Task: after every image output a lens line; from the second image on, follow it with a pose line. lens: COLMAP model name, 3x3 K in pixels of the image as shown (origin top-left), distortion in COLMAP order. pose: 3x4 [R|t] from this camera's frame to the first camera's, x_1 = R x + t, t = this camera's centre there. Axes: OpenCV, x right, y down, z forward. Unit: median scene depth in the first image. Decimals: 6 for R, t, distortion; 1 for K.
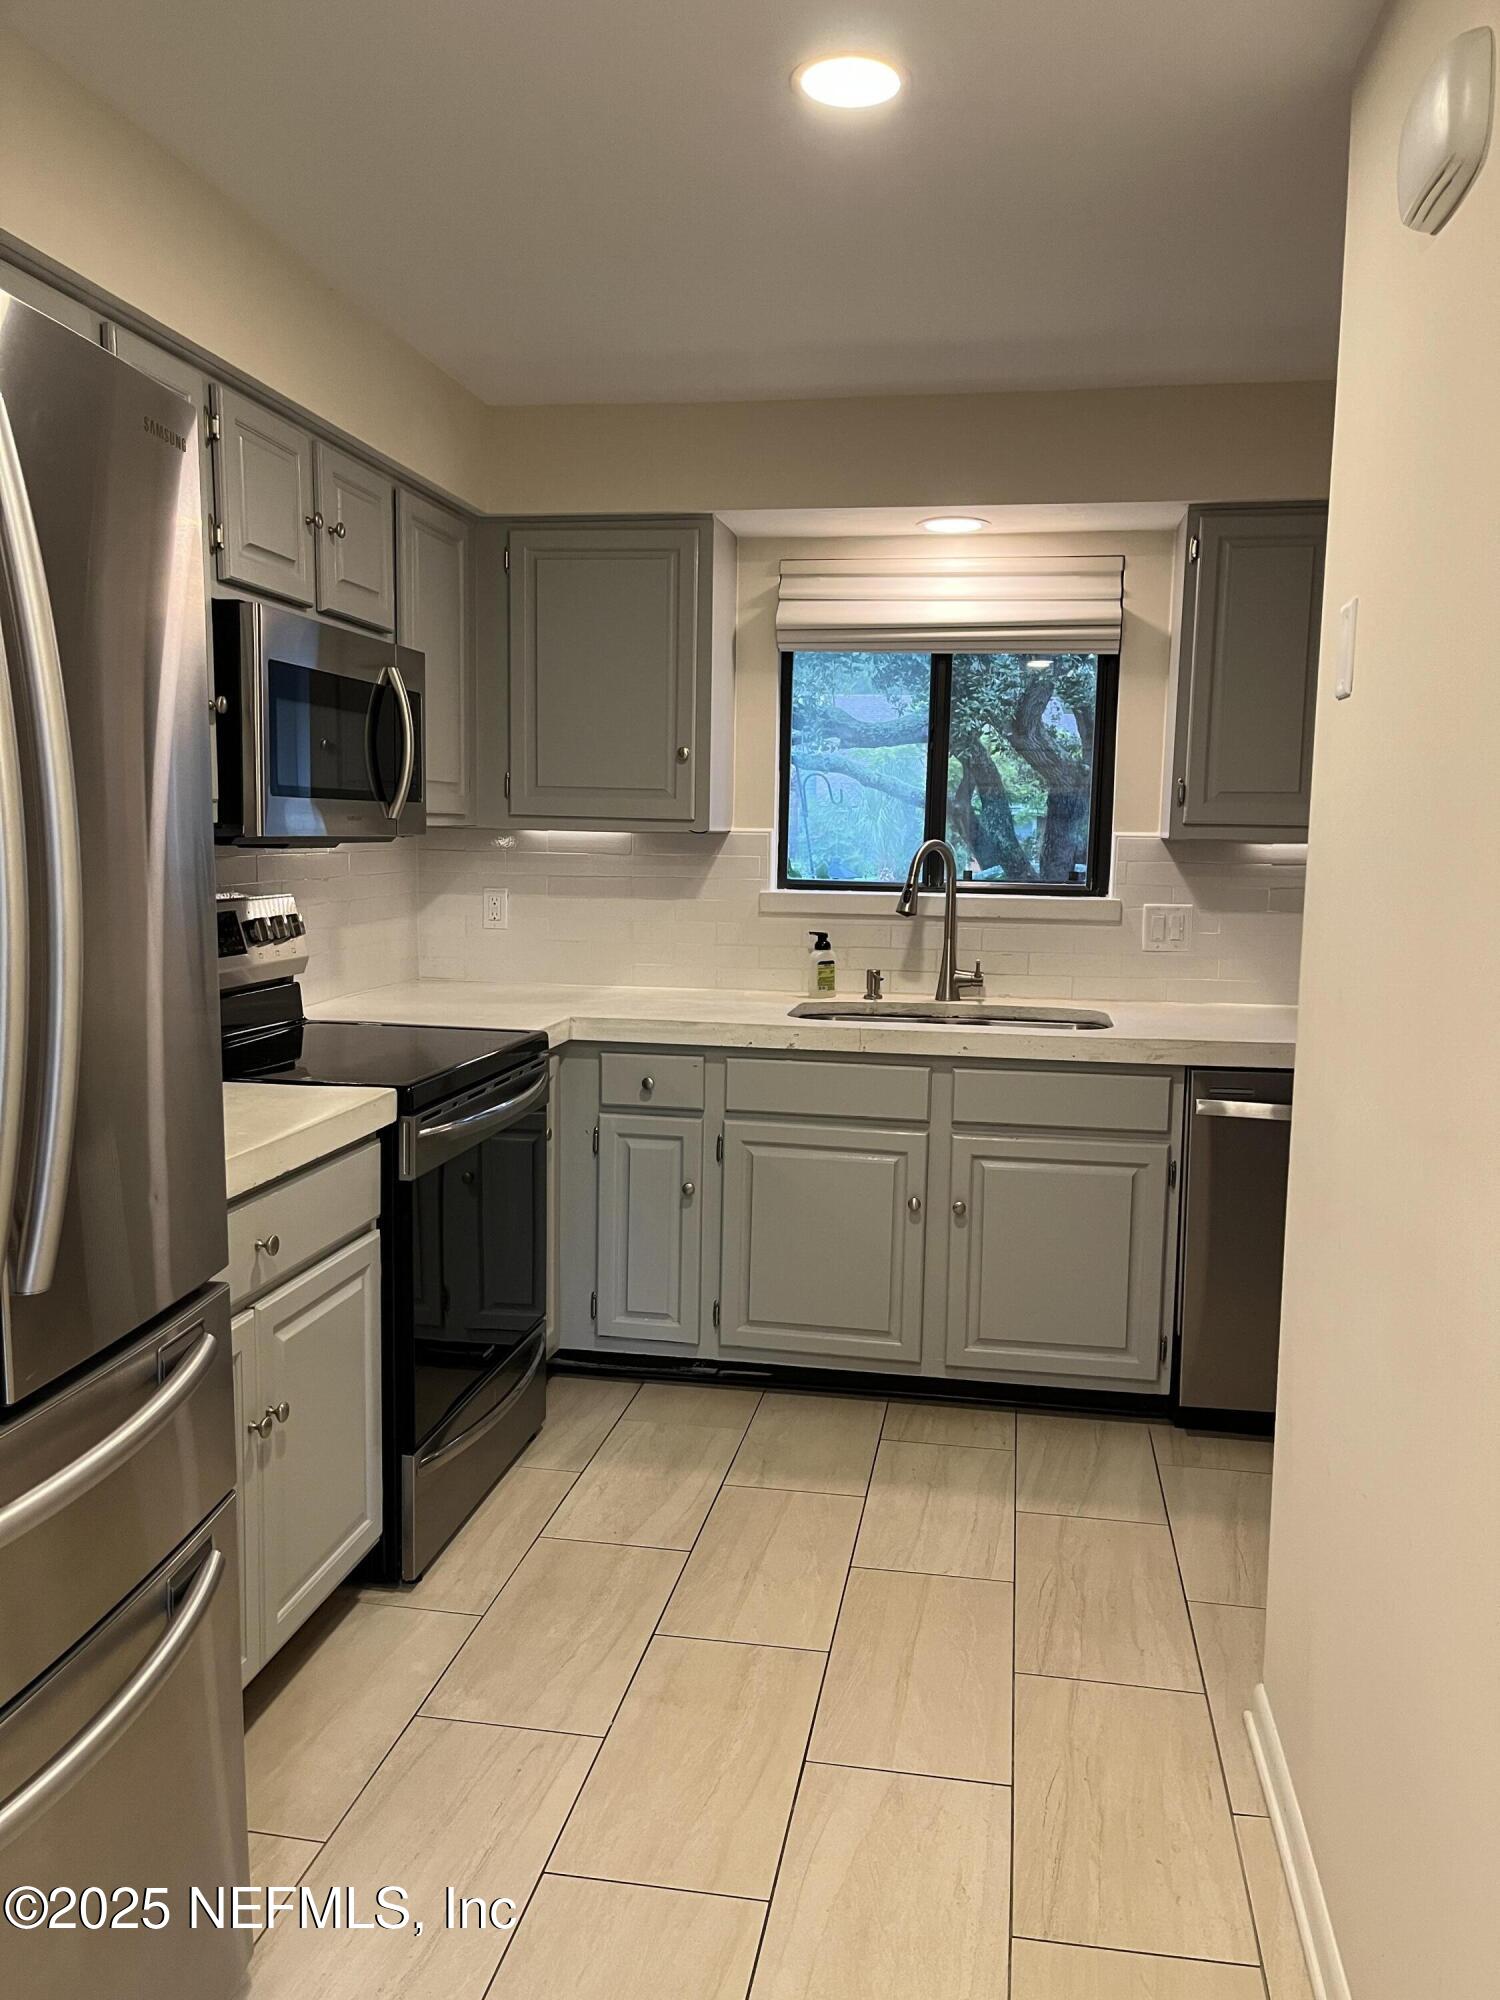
lens RADIAL K [[1495.8, 0, 756.7], [0, 1495.8, 1020.3], [0, 0, 1]] dist [0.063160, -0.102233]
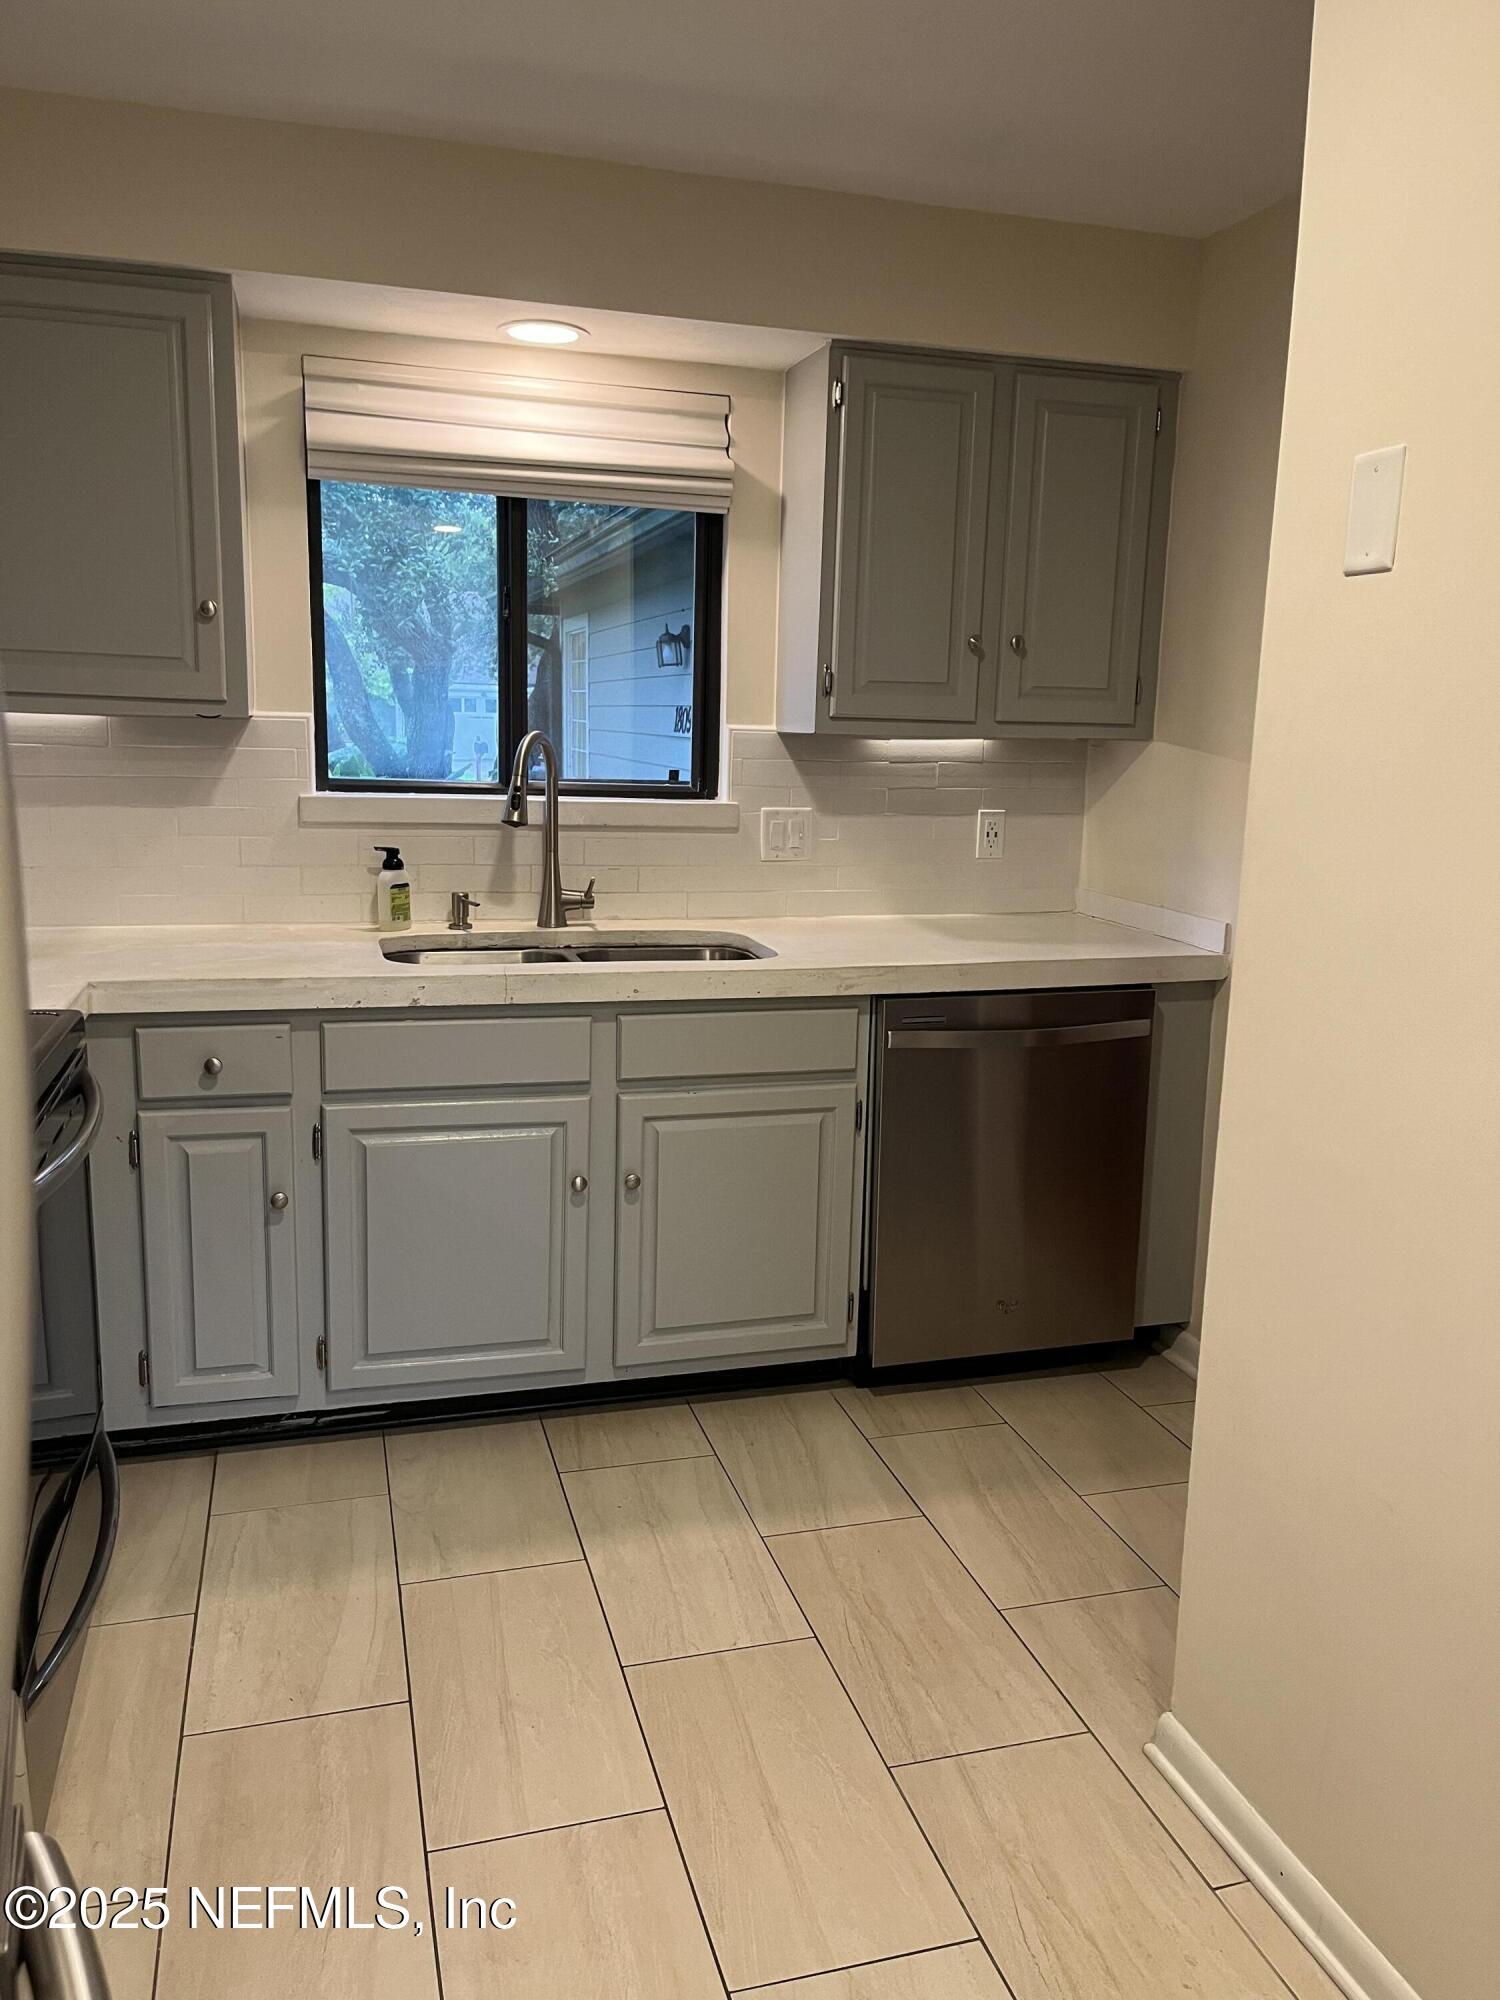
lens RADIAL K [[1495.8, 0, 756.7], [0, 1495.8, 1020.3], [0, 0, 1]] dist [0.063160, -0.102233]
pose [[0.896897, -0.077403, 0.435414, -0.150813], [0.042795, 0.995134, 0.088753, -0.033480], [-0.440165, -0.060969, 0.895845, 0.219326]]
